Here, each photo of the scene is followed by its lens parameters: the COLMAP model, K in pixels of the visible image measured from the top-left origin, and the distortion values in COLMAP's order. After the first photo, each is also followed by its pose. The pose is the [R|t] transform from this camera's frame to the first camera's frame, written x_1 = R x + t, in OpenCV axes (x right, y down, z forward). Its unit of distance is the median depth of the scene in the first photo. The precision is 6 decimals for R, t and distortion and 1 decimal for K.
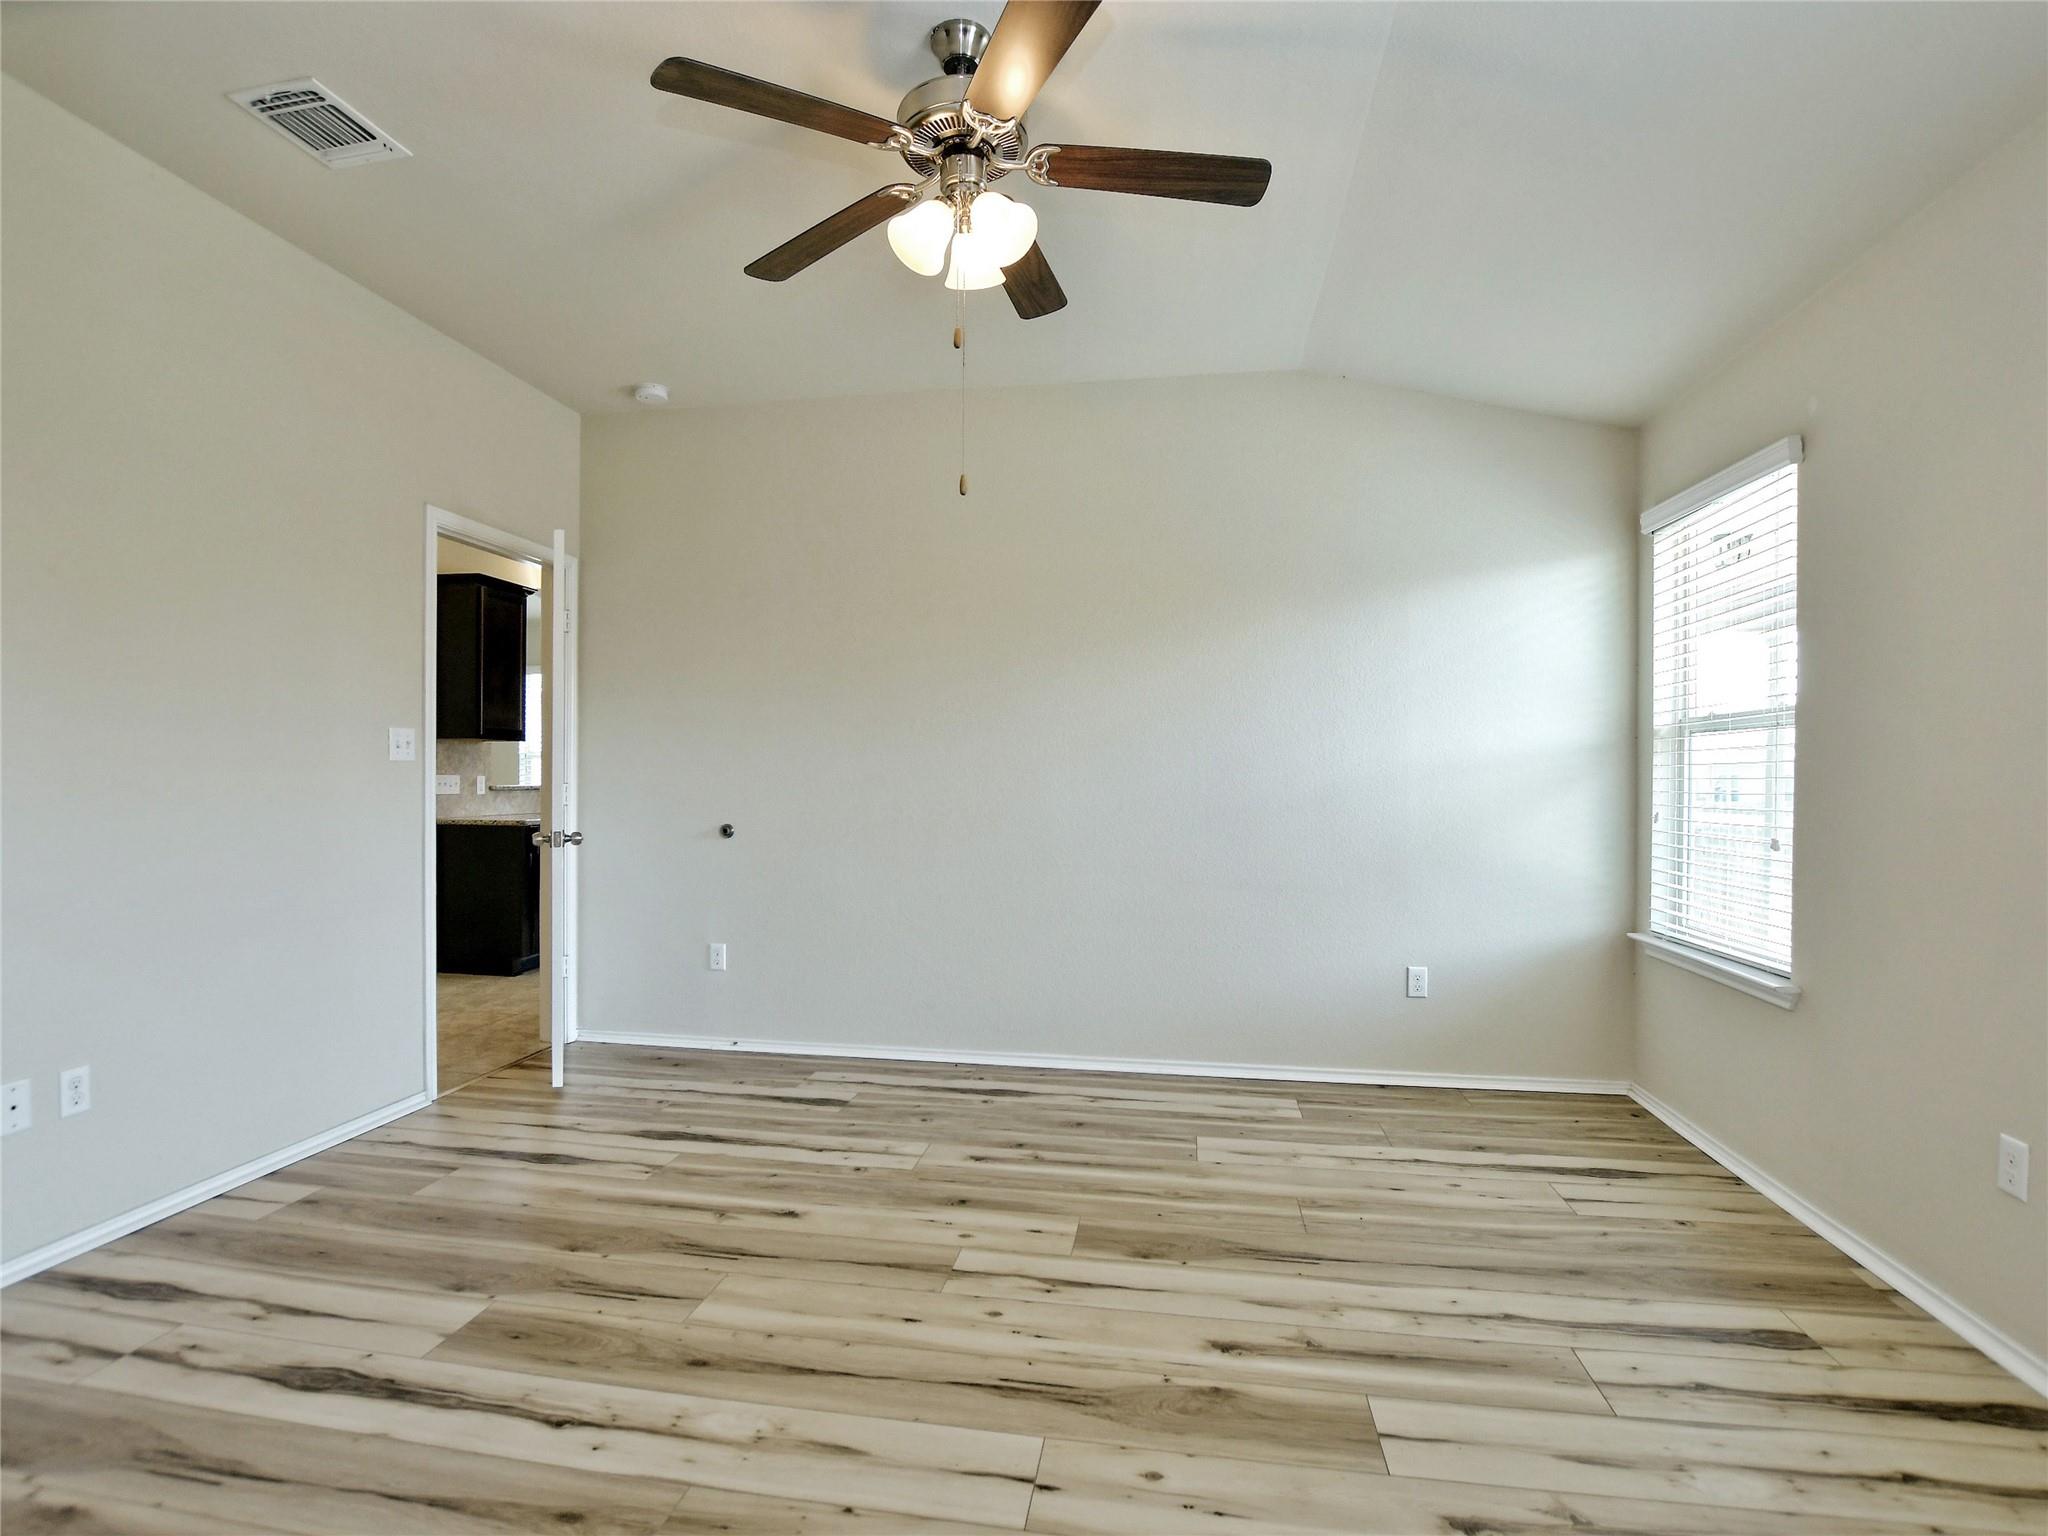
lens RADIAL K [[1010.1, 0, 1007.8], [0, 1010.1, 787.4], [0, 0, 1]] dist [-0.031878, 0.001993]
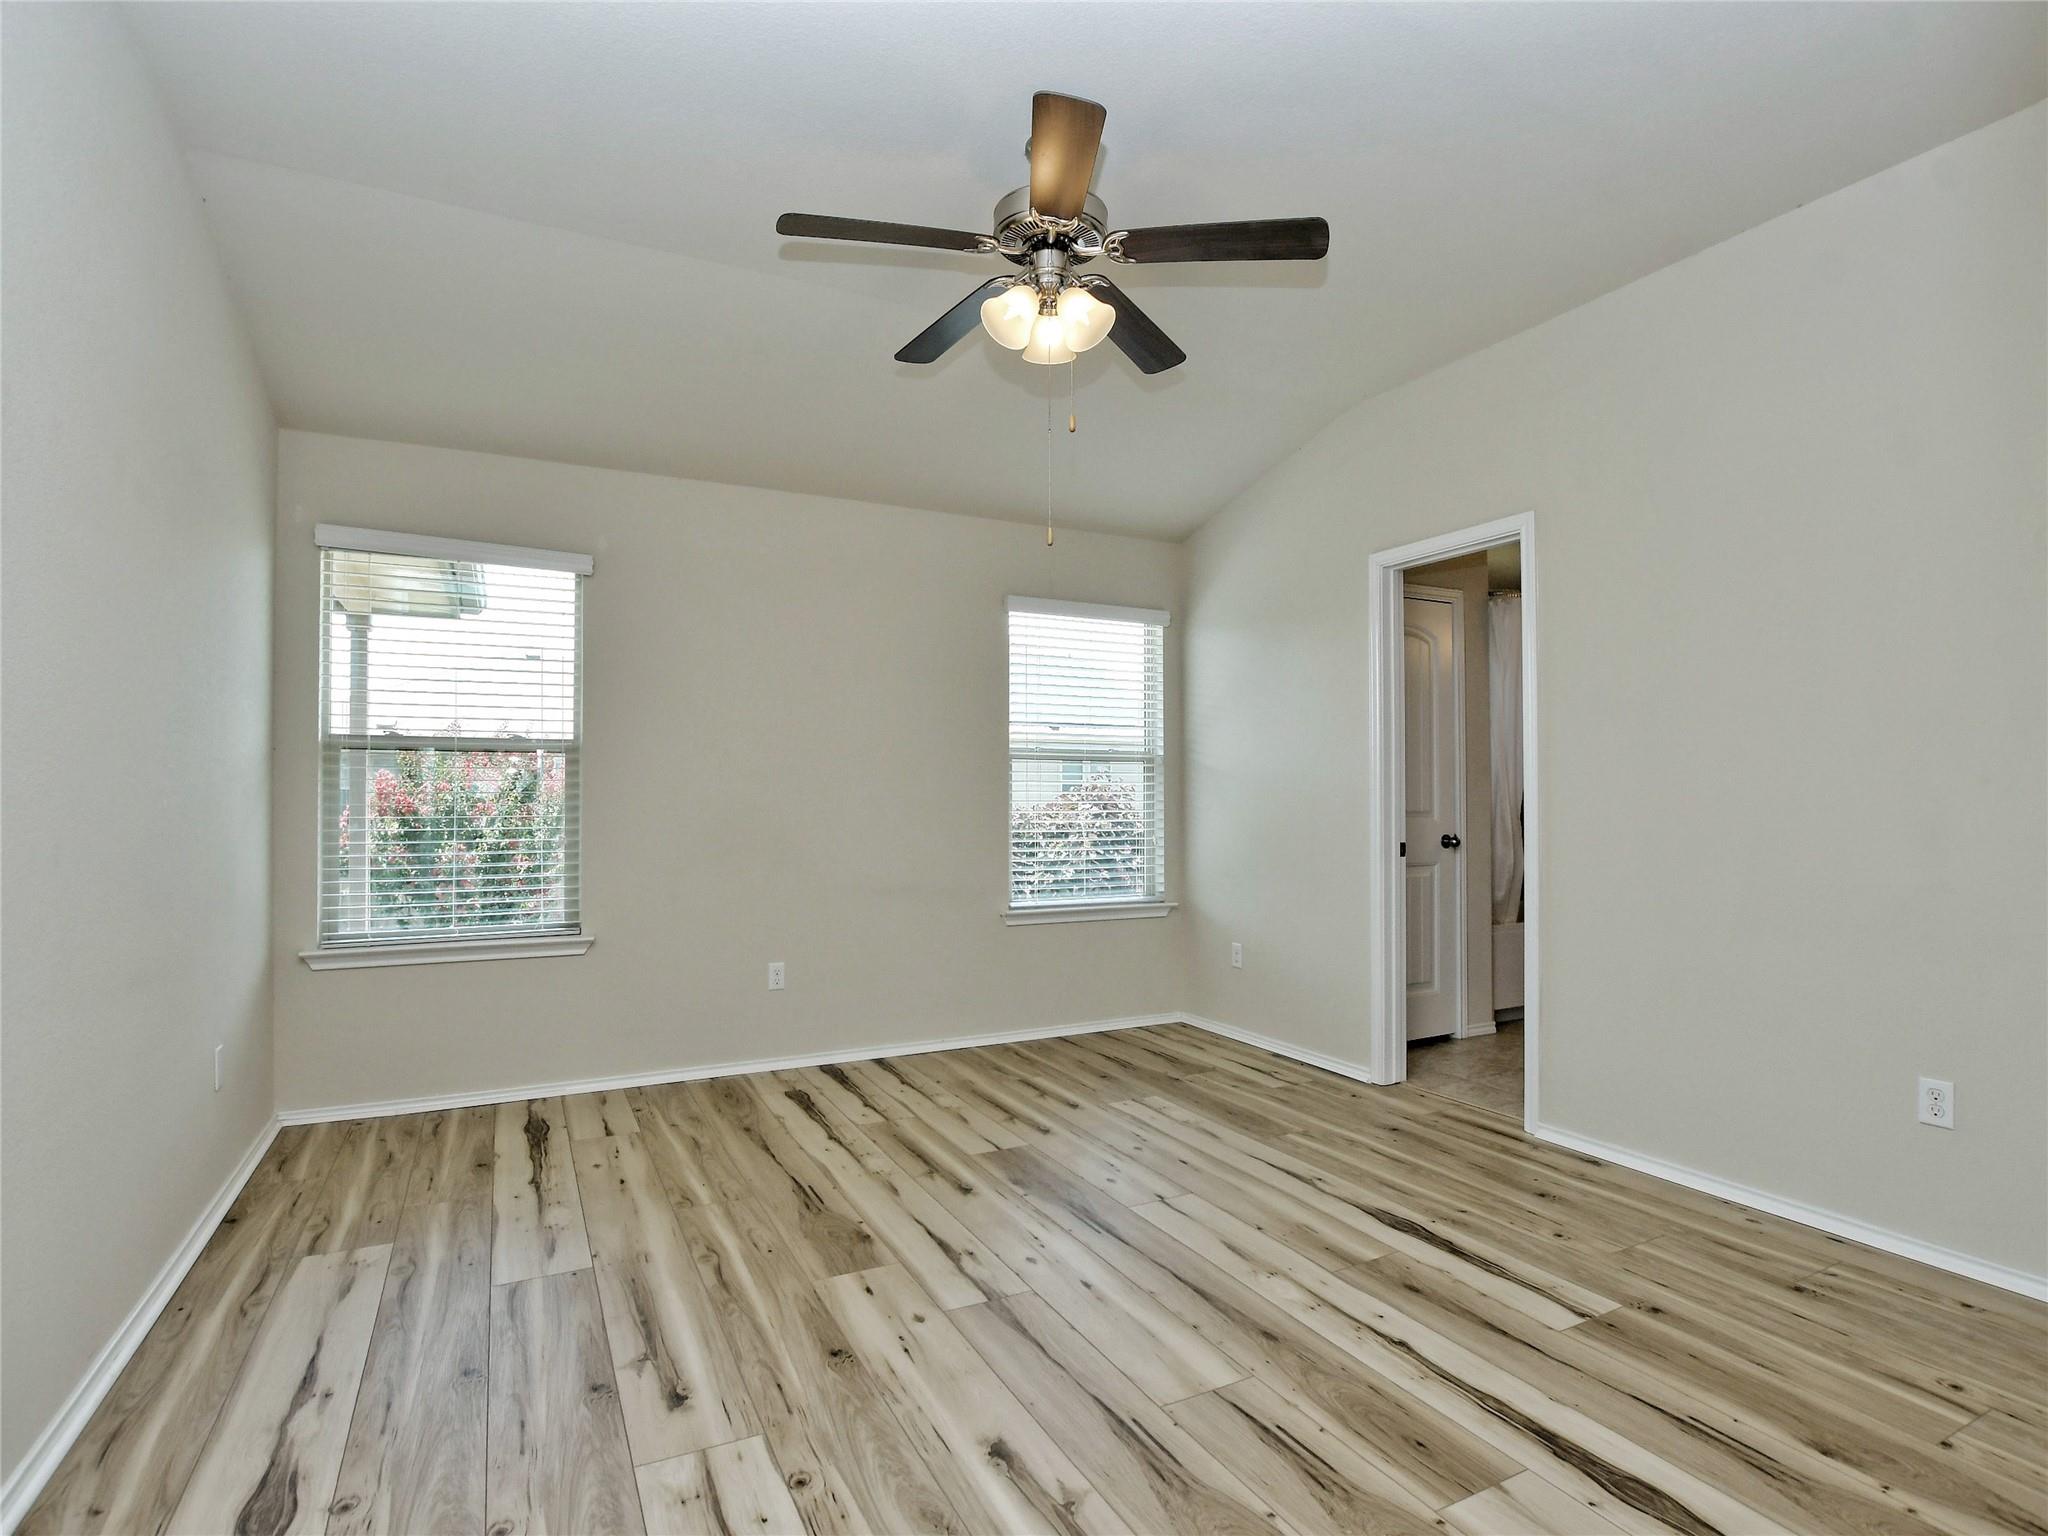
lens RADIAL K [[1010.1, 0, 1007.8], [0, 1010.1, 787.4], [0, 0, 1]] dist [-0.031878, 0.001993]
pose [[-0.593886, 0.002214, 0.804546, -0.918242], [0.004741, 0.999988, 0.000747, -0.018410], [-0.804535, 0.004258, -0.593890, 1.689701]]
